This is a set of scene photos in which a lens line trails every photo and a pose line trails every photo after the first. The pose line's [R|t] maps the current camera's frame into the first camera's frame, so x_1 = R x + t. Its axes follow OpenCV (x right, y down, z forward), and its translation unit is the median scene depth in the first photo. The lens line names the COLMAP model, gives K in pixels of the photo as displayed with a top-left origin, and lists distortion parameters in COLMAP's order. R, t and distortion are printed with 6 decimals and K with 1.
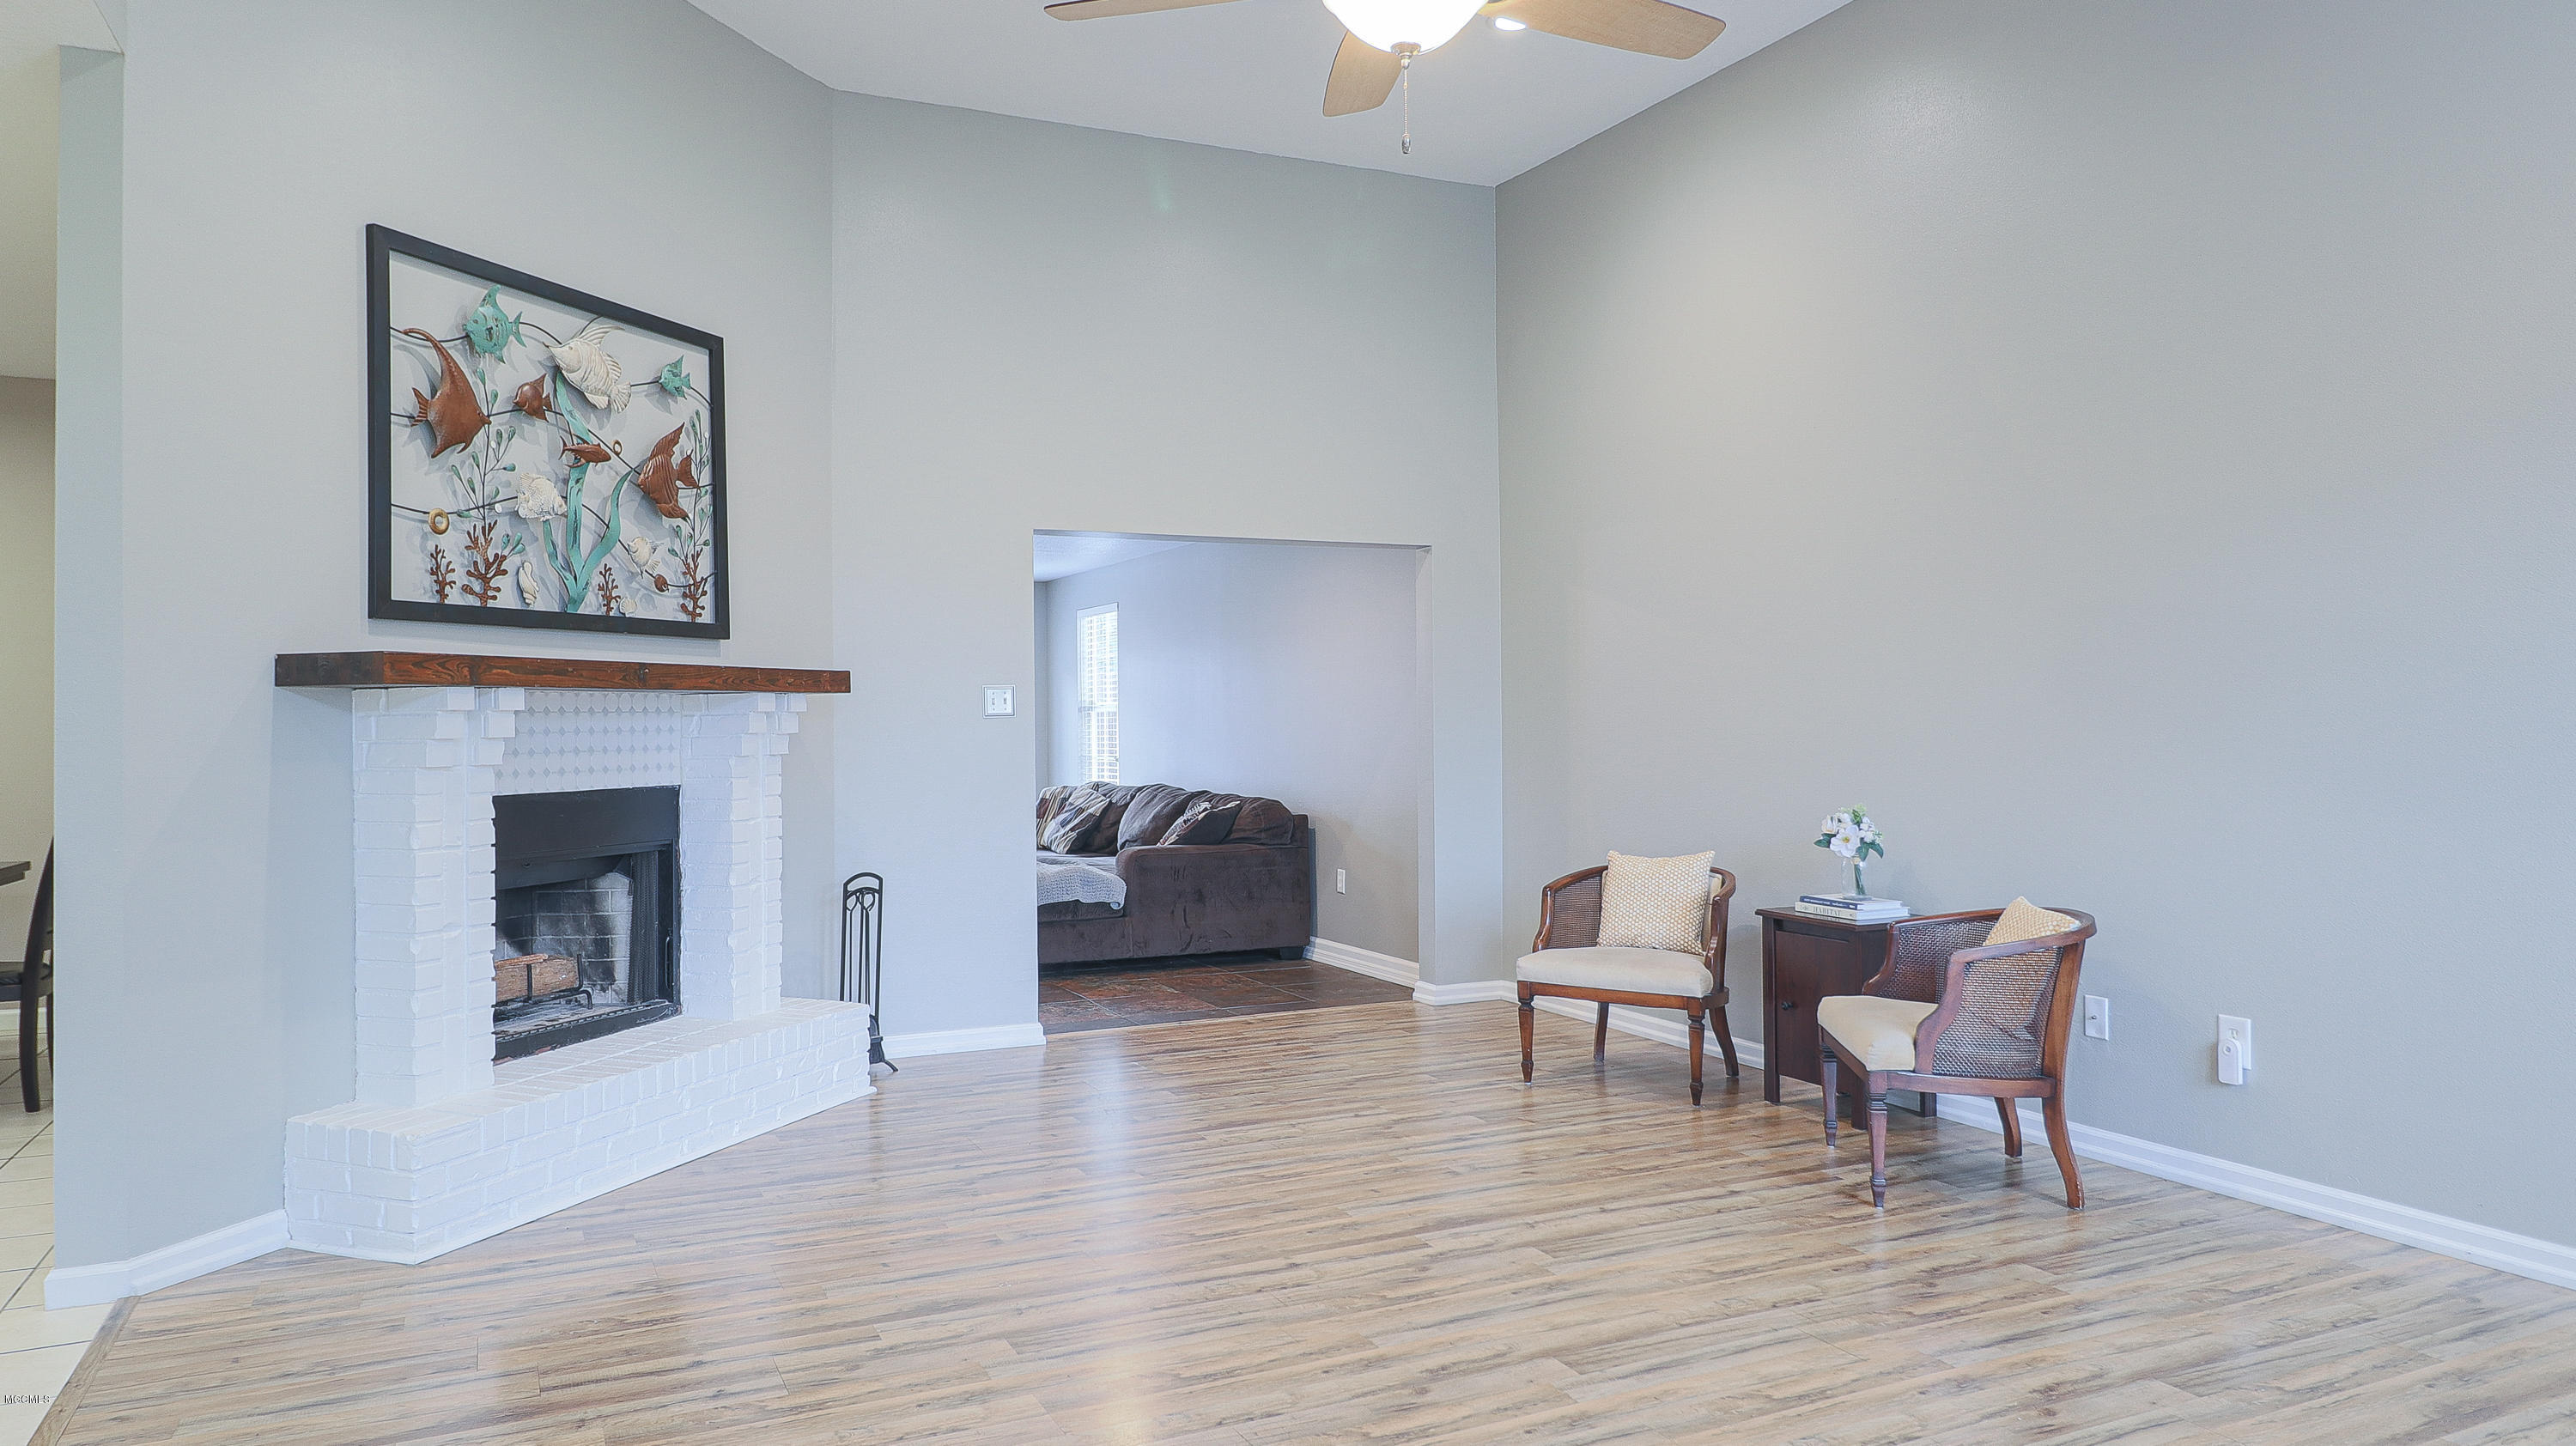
lens RADIAL K [[1660.5, 0, 1288.0], [0, 1660.5, 723.0], [0, 0, 1]] dist [-0.002722, 0.001337]
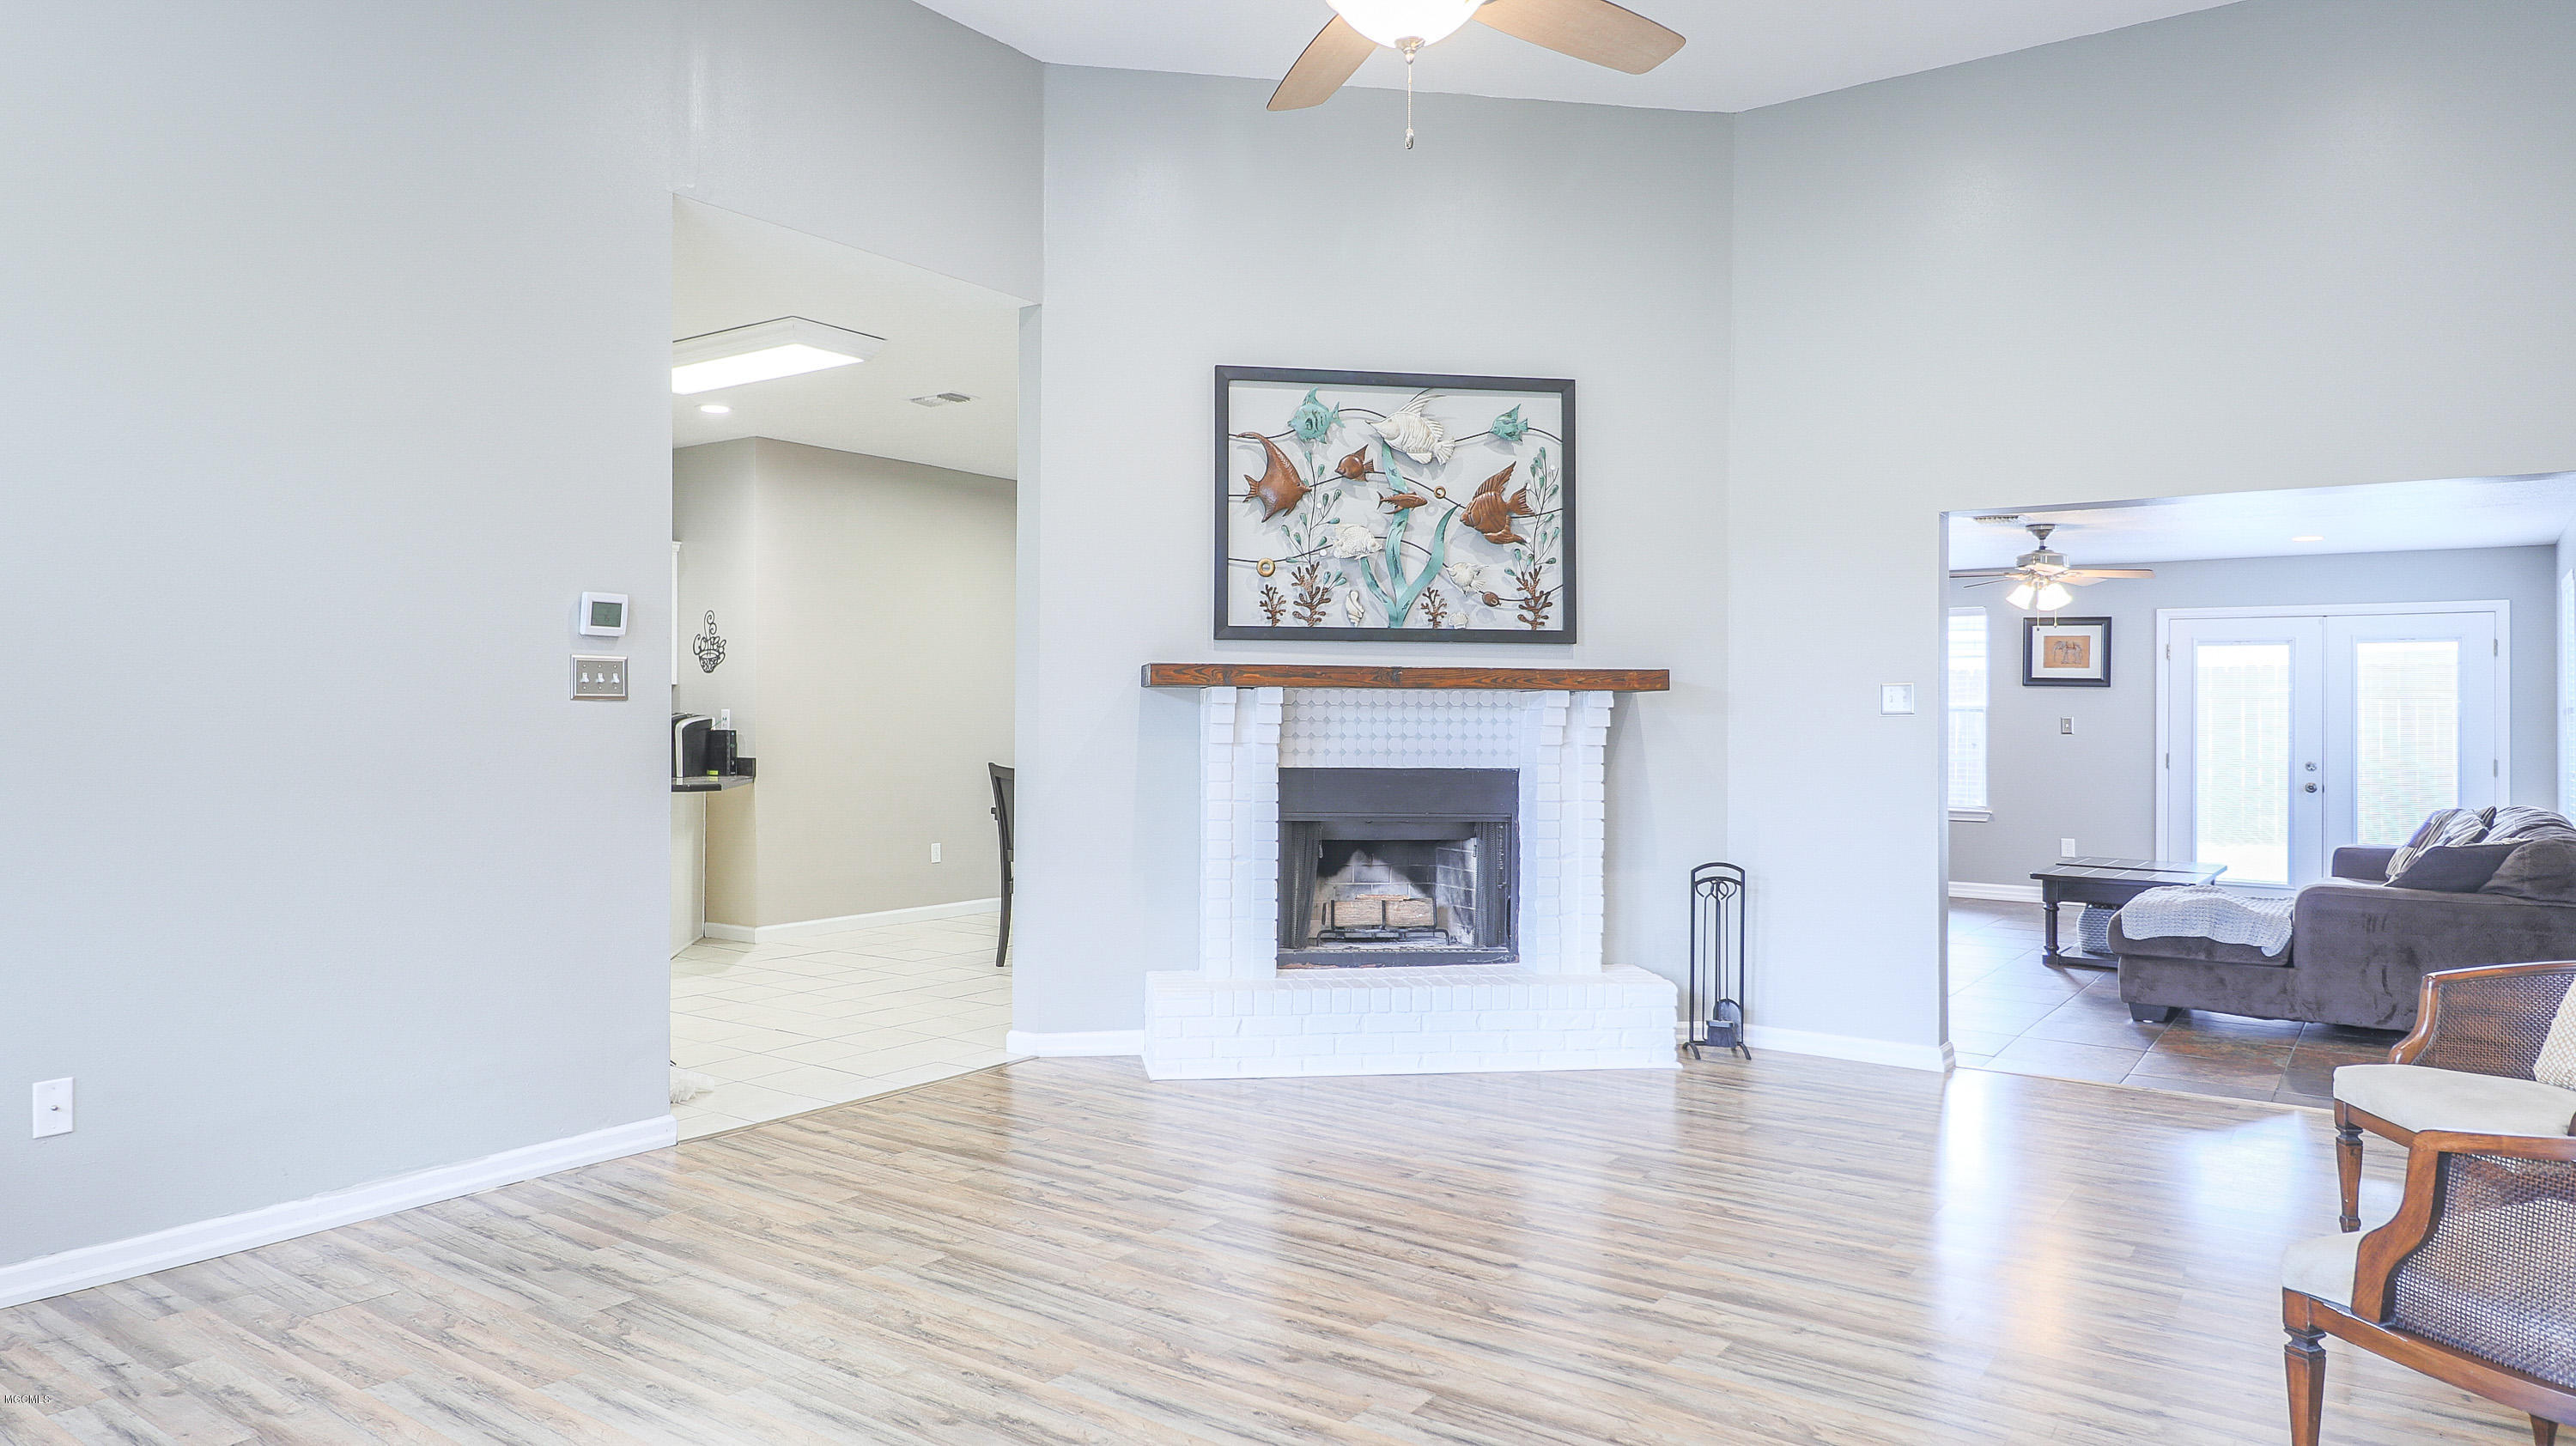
lens RADIAL K [[1623.3, 0, 1226.7], [0, 1623.3, 695.3], [0, 0, 1]] dist [0.006591, 0.001545]
pose [[0.461778, -0.001853, -0.886994, 0.652058], [-0.013502, 0.999867, -0.009118, -0.001460], [0.886893, 0.016187, 0.461691, 0.330364]]
